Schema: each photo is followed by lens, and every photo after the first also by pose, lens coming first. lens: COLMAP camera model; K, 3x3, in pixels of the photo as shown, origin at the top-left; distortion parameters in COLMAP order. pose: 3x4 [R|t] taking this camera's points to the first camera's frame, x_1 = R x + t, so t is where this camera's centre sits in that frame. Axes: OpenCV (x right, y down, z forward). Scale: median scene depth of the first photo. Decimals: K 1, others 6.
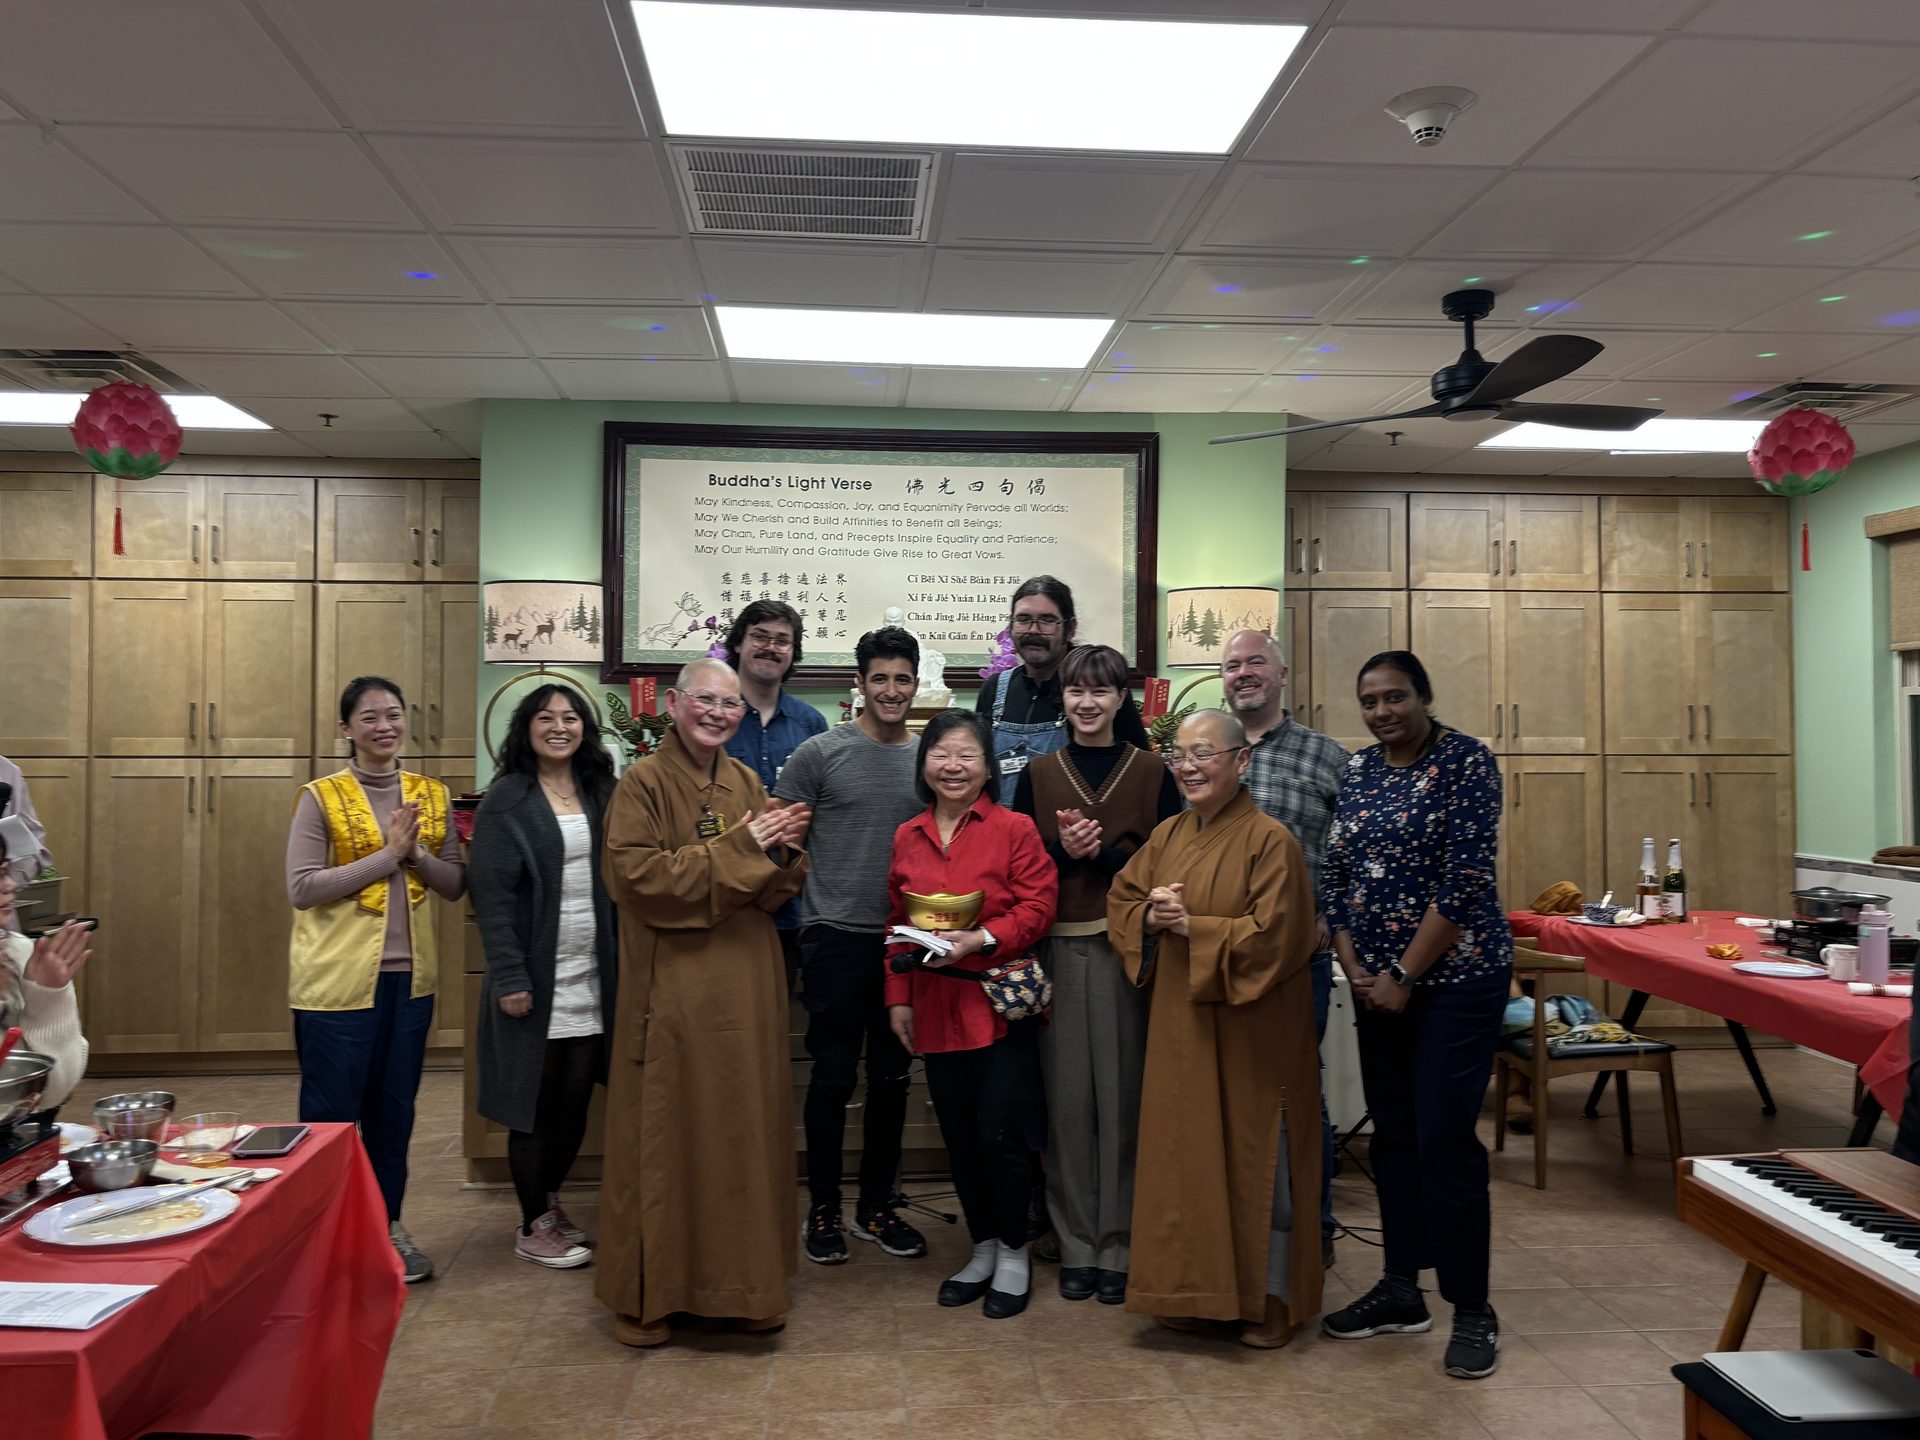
lens RADIAL K [[1474.3, 0, 969.6], [0, 1474.3, 694.6], [0, 0, 1]] dist [0.116548, -0.182828]
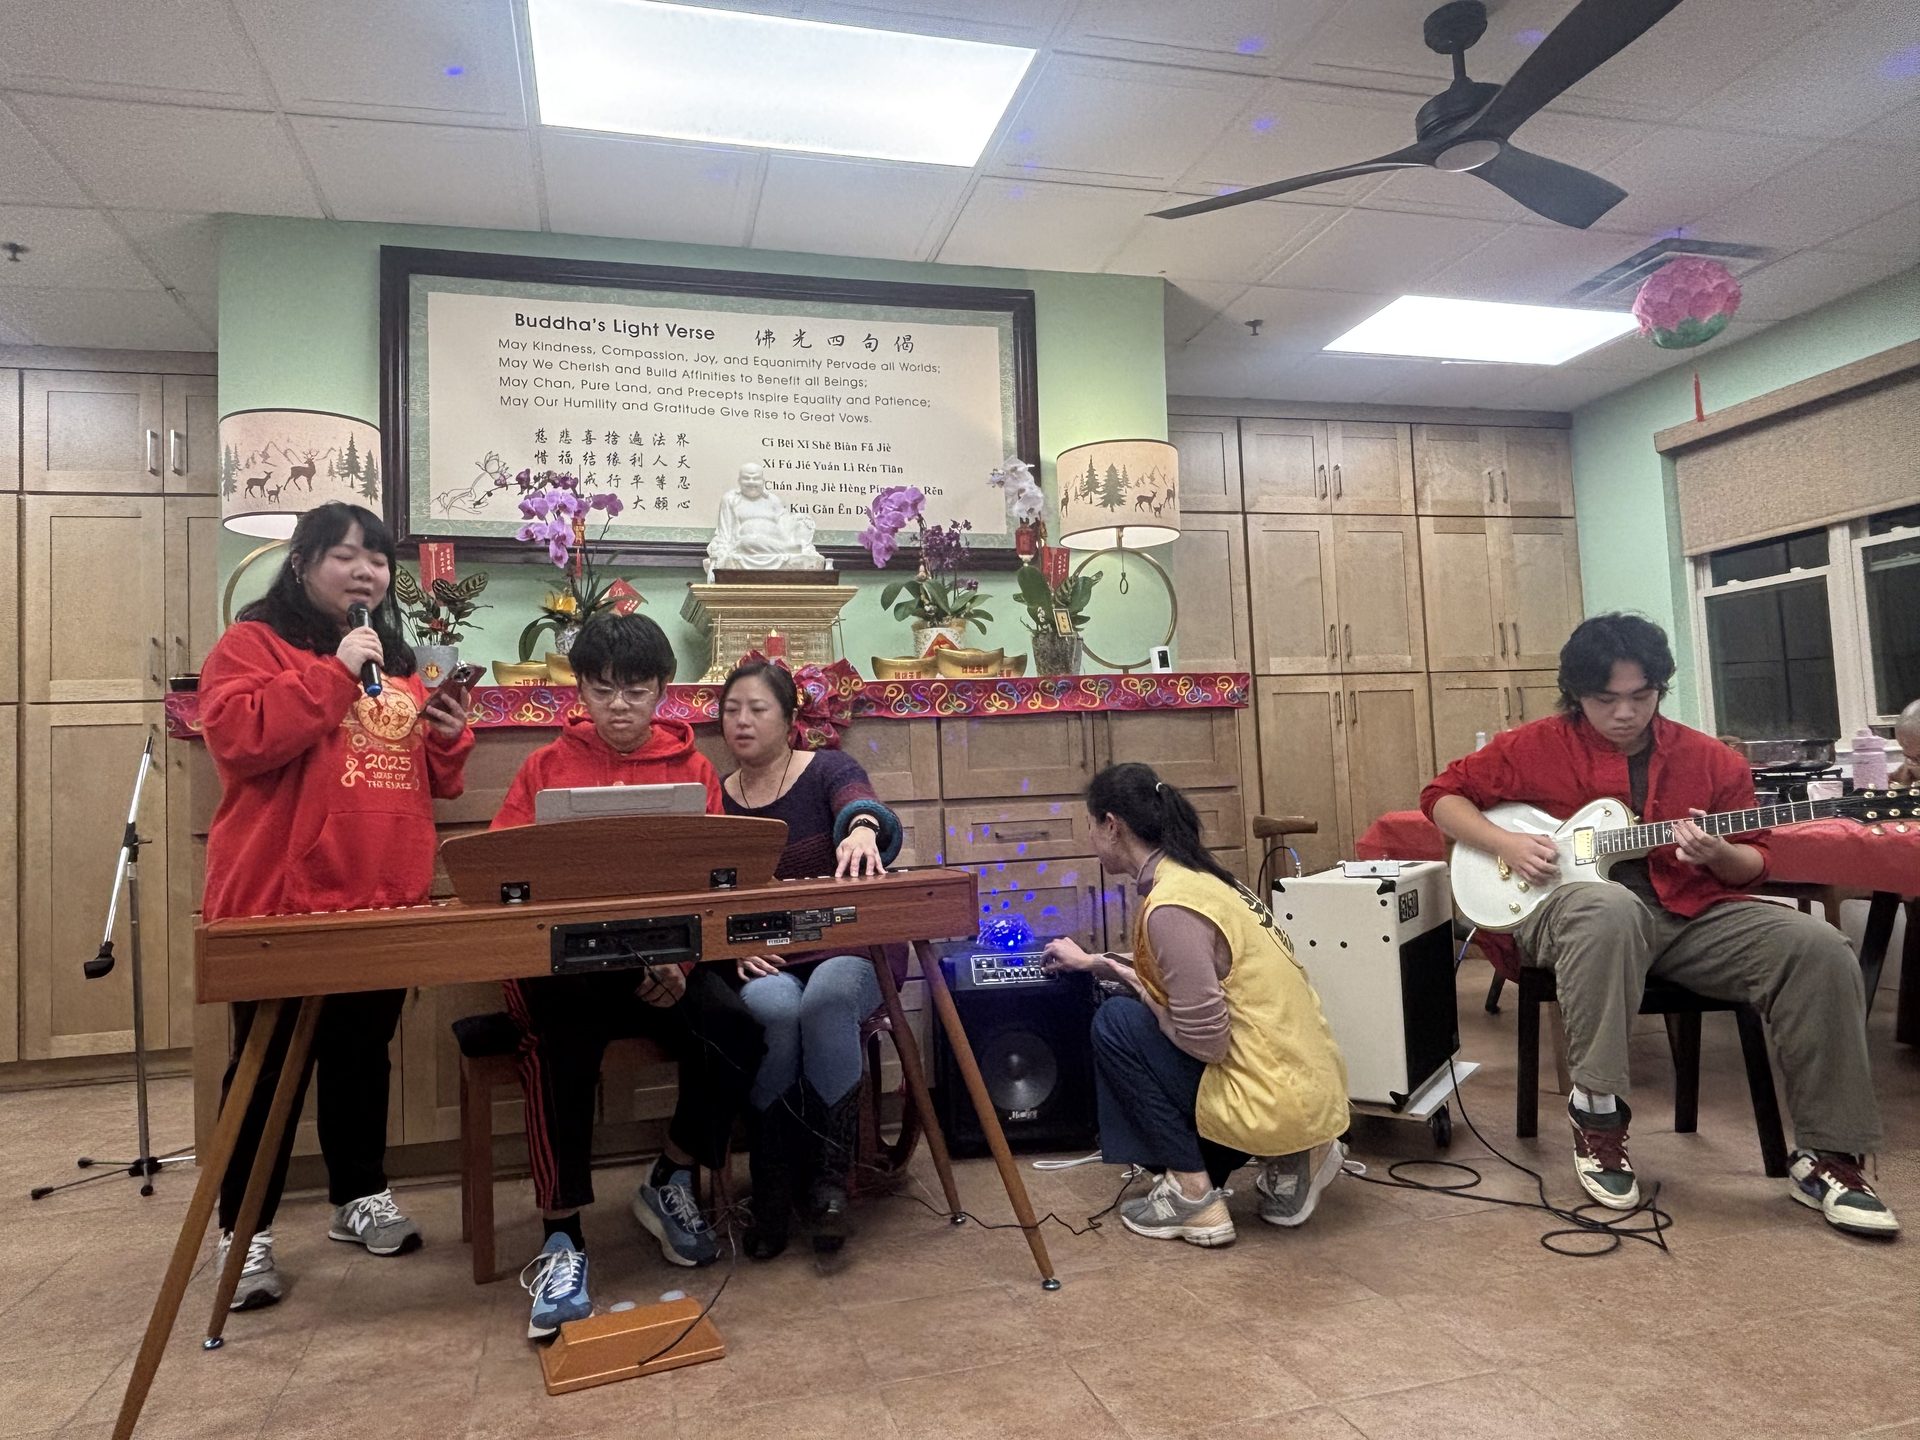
lens RADIAL K [[1215.3, 0, 949.8], [0, 1215.3, 713.8], [0, 0, 1]] dist [0.082182, -0.141110]
pose [[0.983366, -0.033985, 0.178429, -0.064370], [0.041026, 0.998512, -0.035917, 0.105313], [-0.176943, 0.042640, 0.983297, 0.280611]]
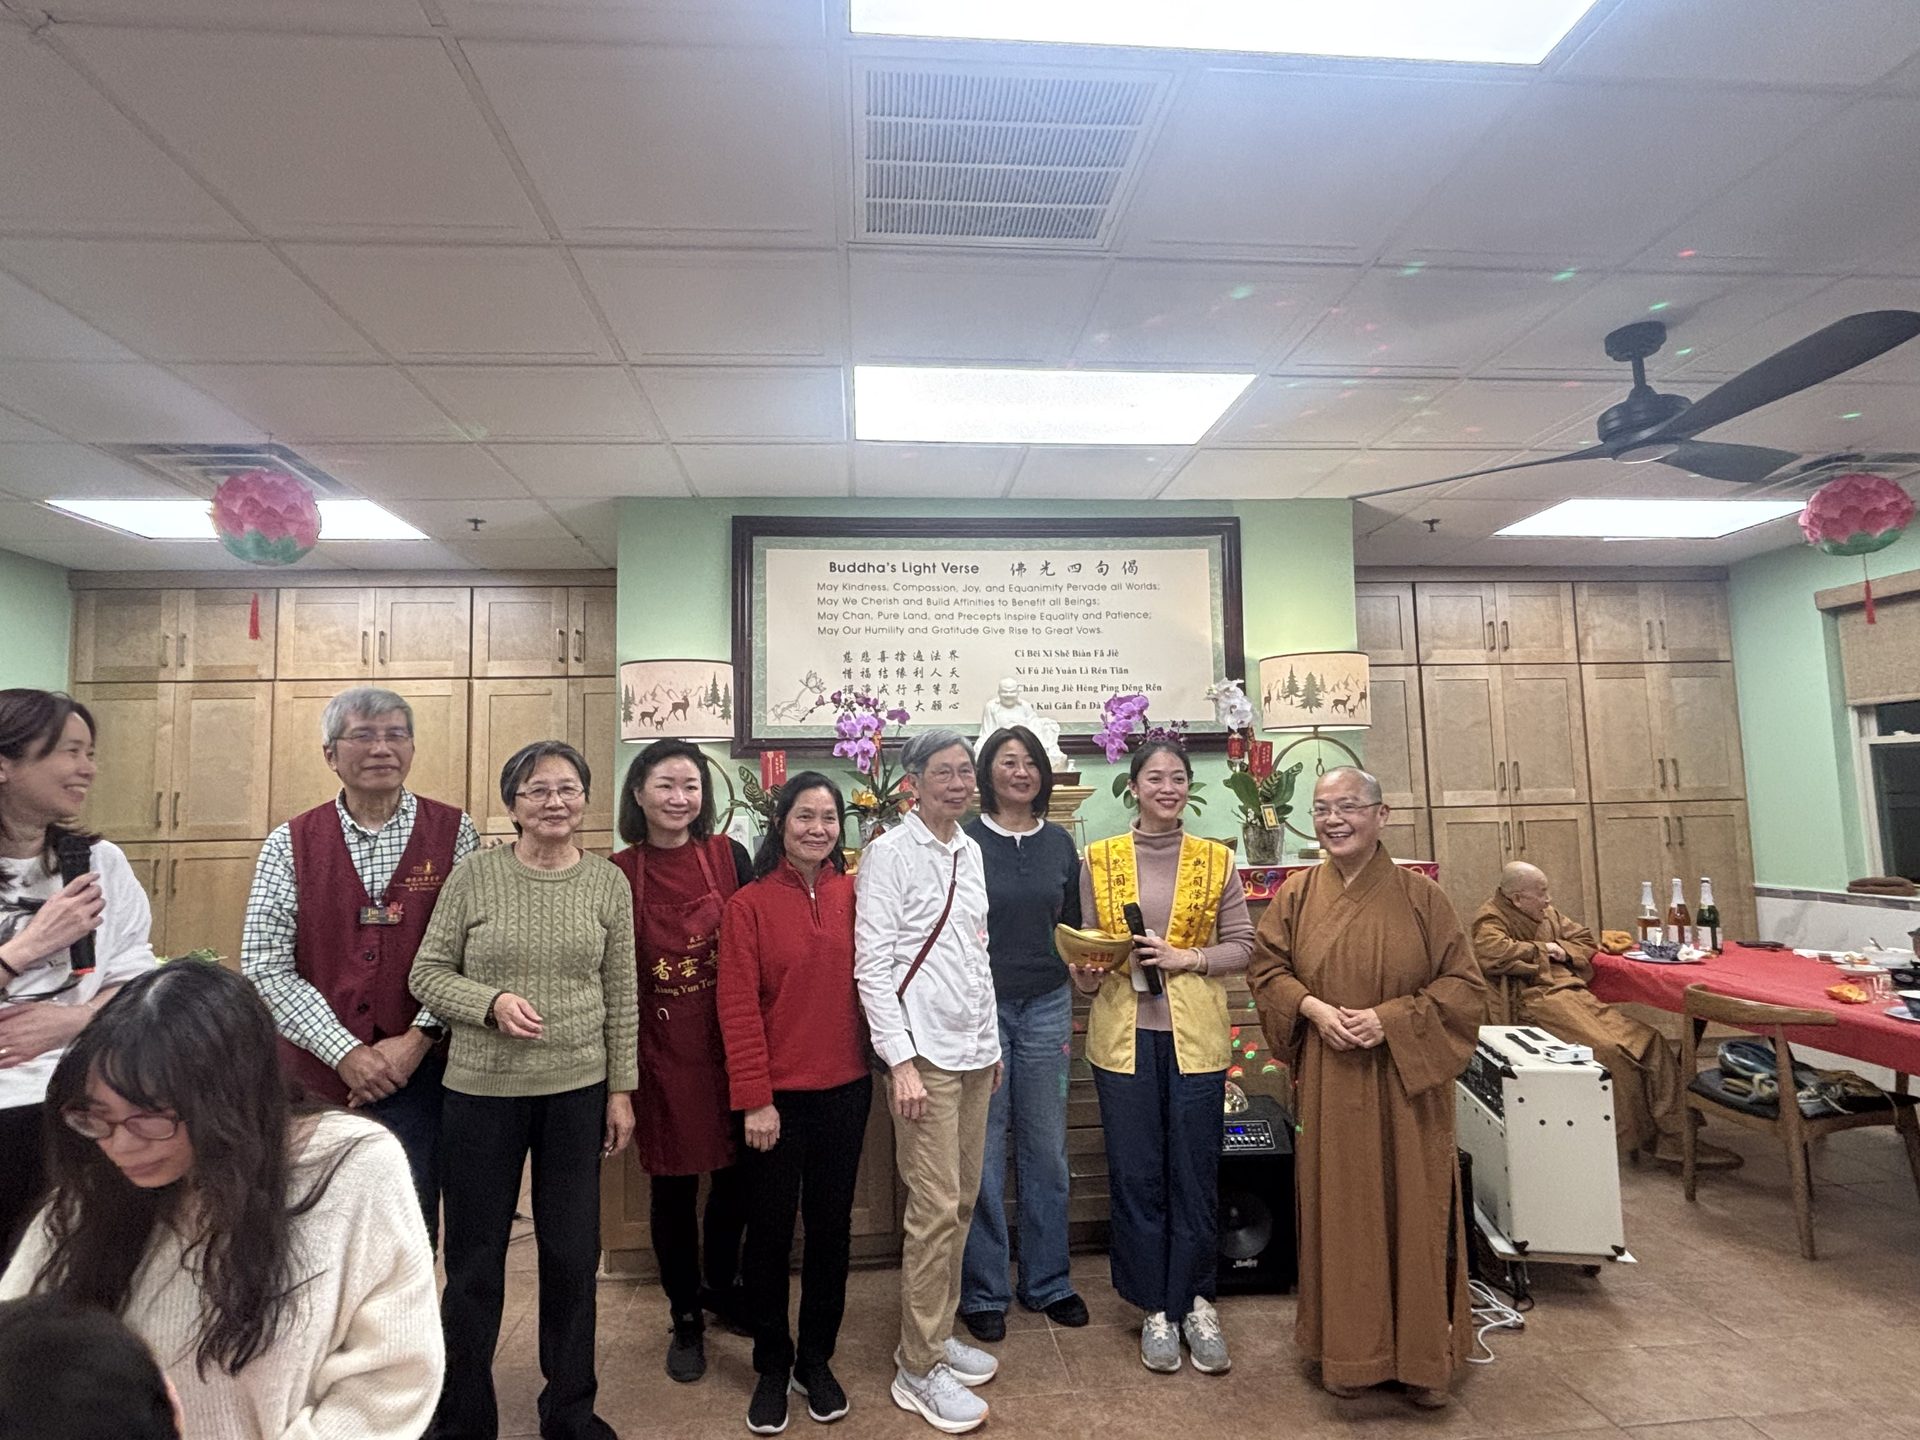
lens RADIAL K [[1005.8, 0, 962.8], [0, 1005.8, 708.1], [0, 0, 1]] dist [0.043341, -0.039997]
pose [[0.999609, -0.024453, 0.013565, -0.087752], [0.025287, 0.997551, -0.065208, 0.007132], [-0.011937, 0.065526, 0.997779, 0.265835]]
